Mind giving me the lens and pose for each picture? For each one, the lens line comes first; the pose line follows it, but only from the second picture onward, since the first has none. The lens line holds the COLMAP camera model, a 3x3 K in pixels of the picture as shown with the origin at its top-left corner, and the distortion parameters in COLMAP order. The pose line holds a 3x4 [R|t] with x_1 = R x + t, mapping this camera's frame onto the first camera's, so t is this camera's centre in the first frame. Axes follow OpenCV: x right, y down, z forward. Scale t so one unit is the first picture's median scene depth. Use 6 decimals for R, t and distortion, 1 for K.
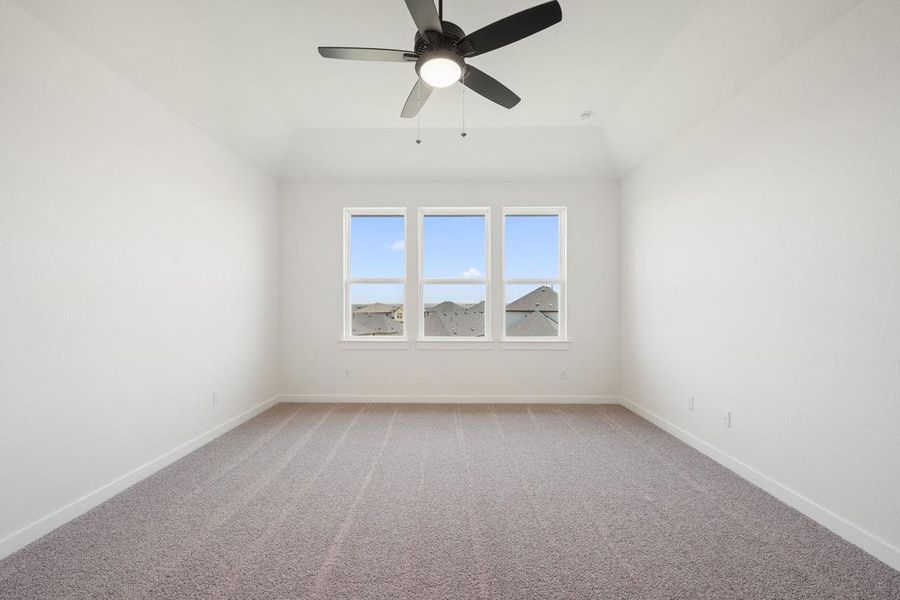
lens RADIAL K [[379.5, 0, 450.0], [0, 379.5, 300.0], [0, 0, 1]] dist [0.002251, 0.000295]
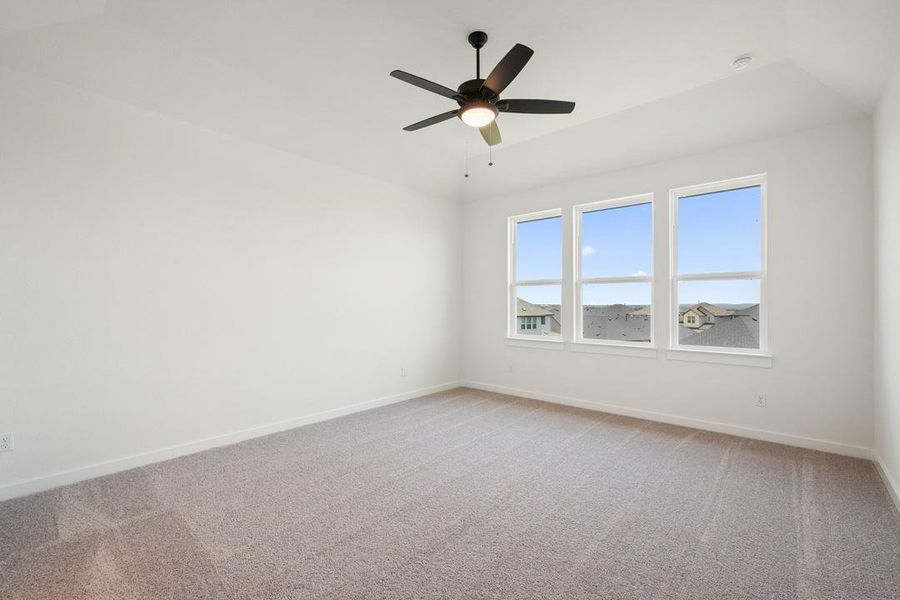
lens RADIAL K [[432.0, 0, 450.0], [0, 432.0, 300.0], [0, 0, 1]] dist [-0.047009, 0.000197]
pose [[0.711330, -0.005023, -0.702840, 0.454479], [0.004021, 0.999987, -0.003077, -0.000125], [0.702847, -0.000637, 0.711341, -0.009401]]
